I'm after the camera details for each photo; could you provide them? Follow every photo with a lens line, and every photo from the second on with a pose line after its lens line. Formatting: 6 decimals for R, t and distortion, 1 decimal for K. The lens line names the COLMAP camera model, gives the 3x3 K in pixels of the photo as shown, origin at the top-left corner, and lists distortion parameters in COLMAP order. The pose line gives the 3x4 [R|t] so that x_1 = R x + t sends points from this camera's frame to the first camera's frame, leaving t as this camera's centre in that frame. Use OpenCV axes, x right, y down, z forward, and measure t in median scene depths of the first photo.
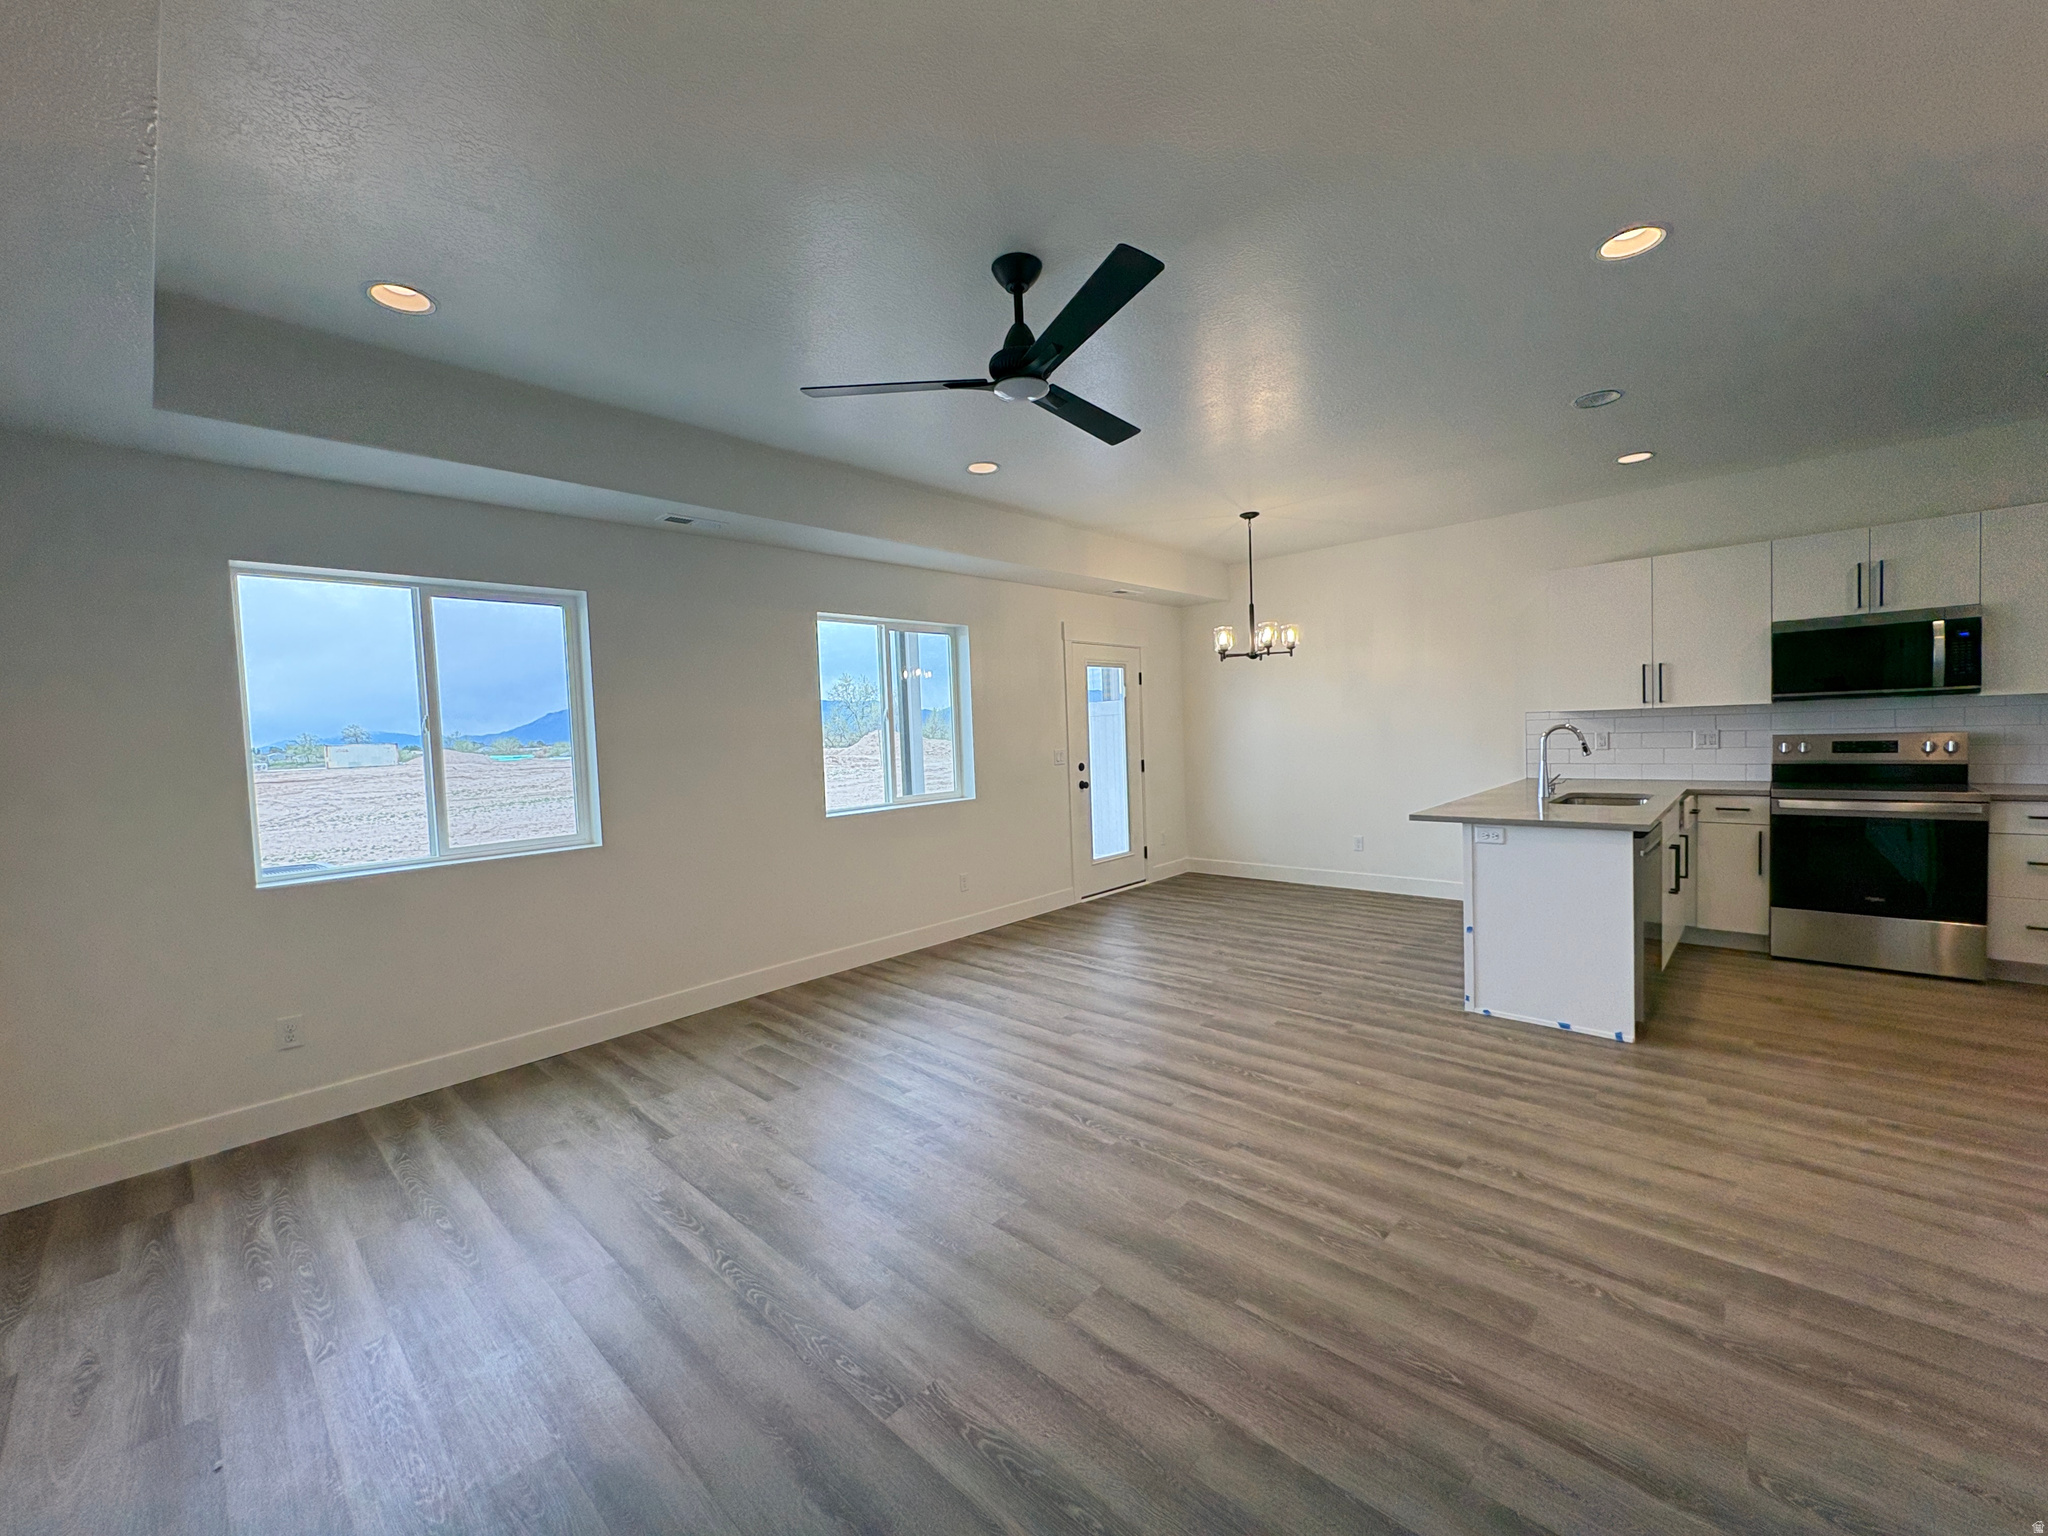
lens RADIAL K [[812.5, 0, 1024.0], [0, 812.5, 768.0], [0, 0, 1]] dist [0.001380, 0.000152]
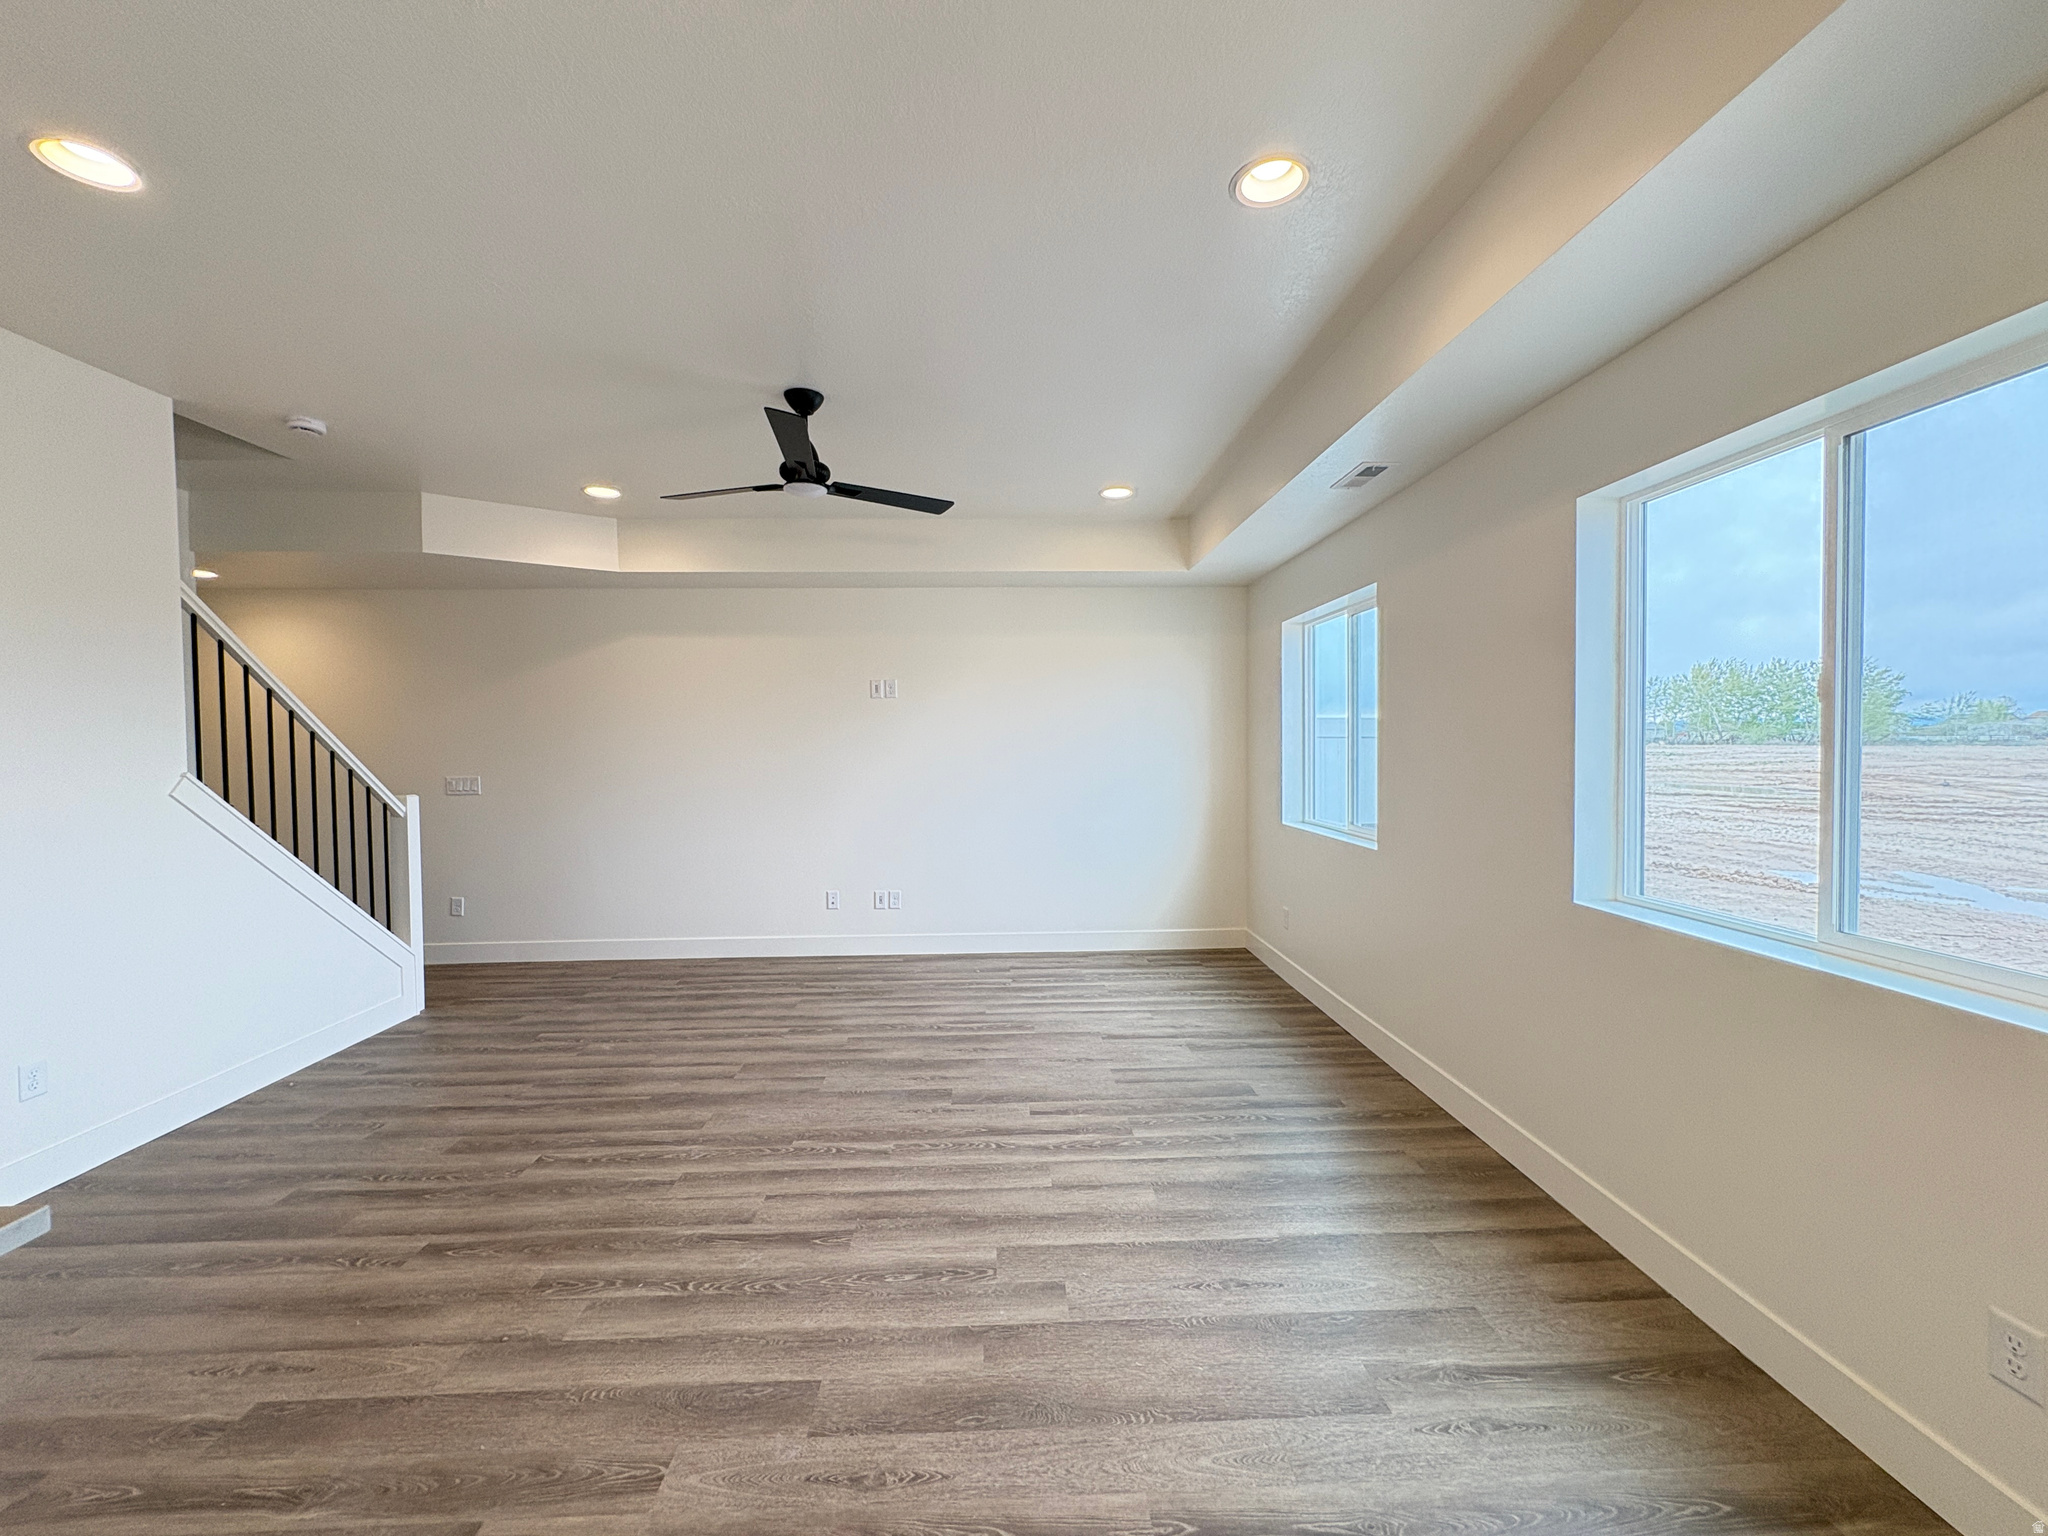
lens RADIAL K [[816.9, 0, 1024.0], [0, 816.9, 768.0], [0, 0, 1]] dist [0.000572, 0.000244]
pose [[-0.705443, 0.068838, -0.705416, 0.485670], [0.004918, 0.995724, 0.092250, -0.099045], [0.708750, 0.061607, -0.702764, 1.519491]]
